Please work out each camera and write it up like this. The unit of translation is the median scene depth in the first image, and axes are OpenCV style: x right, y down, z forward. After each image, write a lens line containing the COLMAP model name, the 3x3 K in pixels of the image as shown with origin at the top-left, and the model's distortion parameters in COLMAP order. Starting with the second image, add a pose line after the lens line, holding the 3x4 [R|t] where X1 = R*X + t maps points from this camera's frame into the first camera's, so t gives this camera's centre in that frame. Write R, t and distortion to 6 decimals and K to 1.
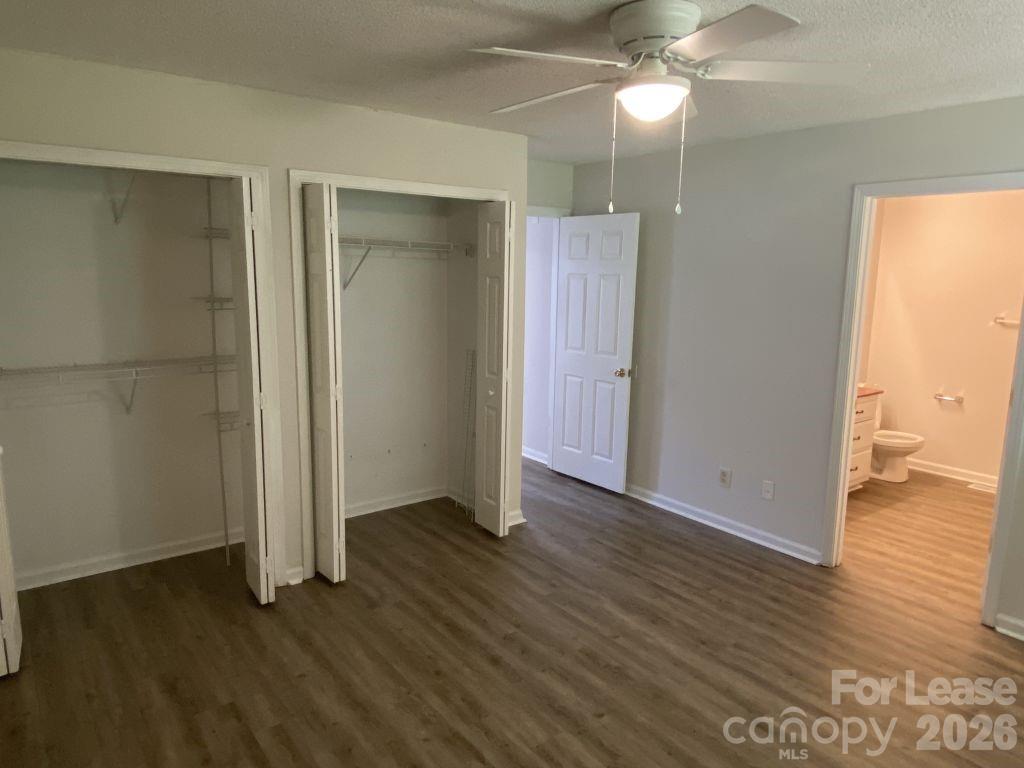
lens RADIAL K [[684.5, 0, 511.8], [0, 684.5, 383.8], [0, 0, 1]] dist [0.058847, -0.063804]
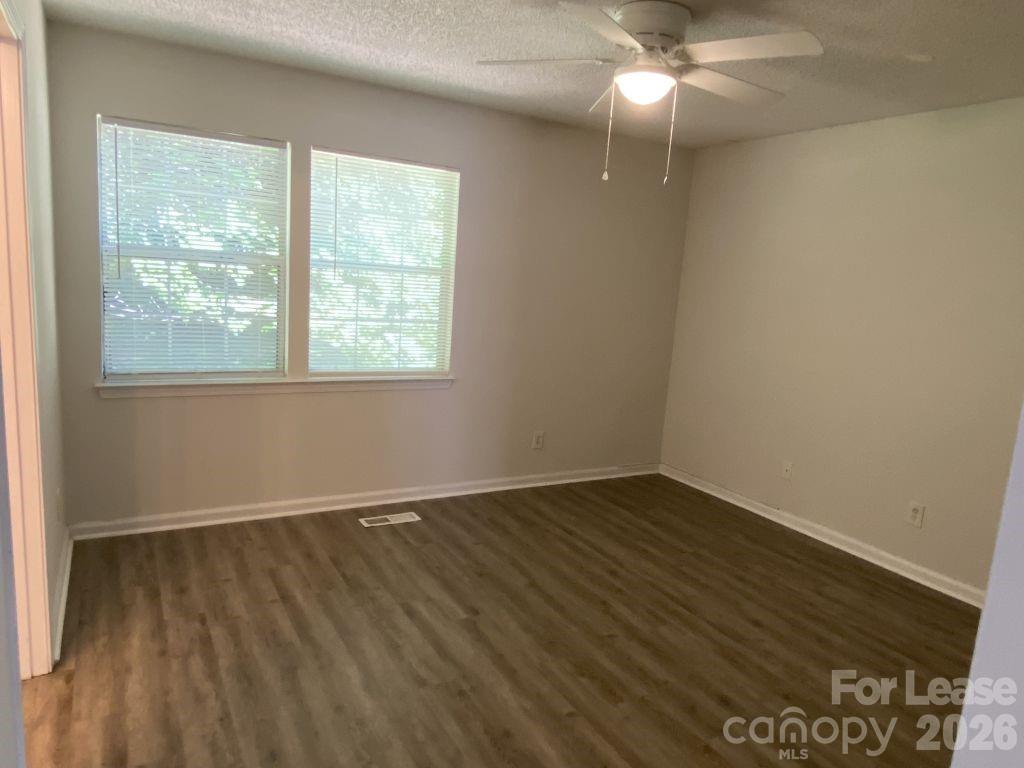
lens RADIAL K [[684.5, 0, 512.2], [0, 684.5, 383.8], [0, 0, 1]] dist [0.058847, -0.063804]
pose [[-0.987563, -0.106231, 0.115908, 0.177307], [-0.063227, 0.943308, 0.325842, -0.228505], [-0.143952, 0.314460, -0.938292, 1.720559]]
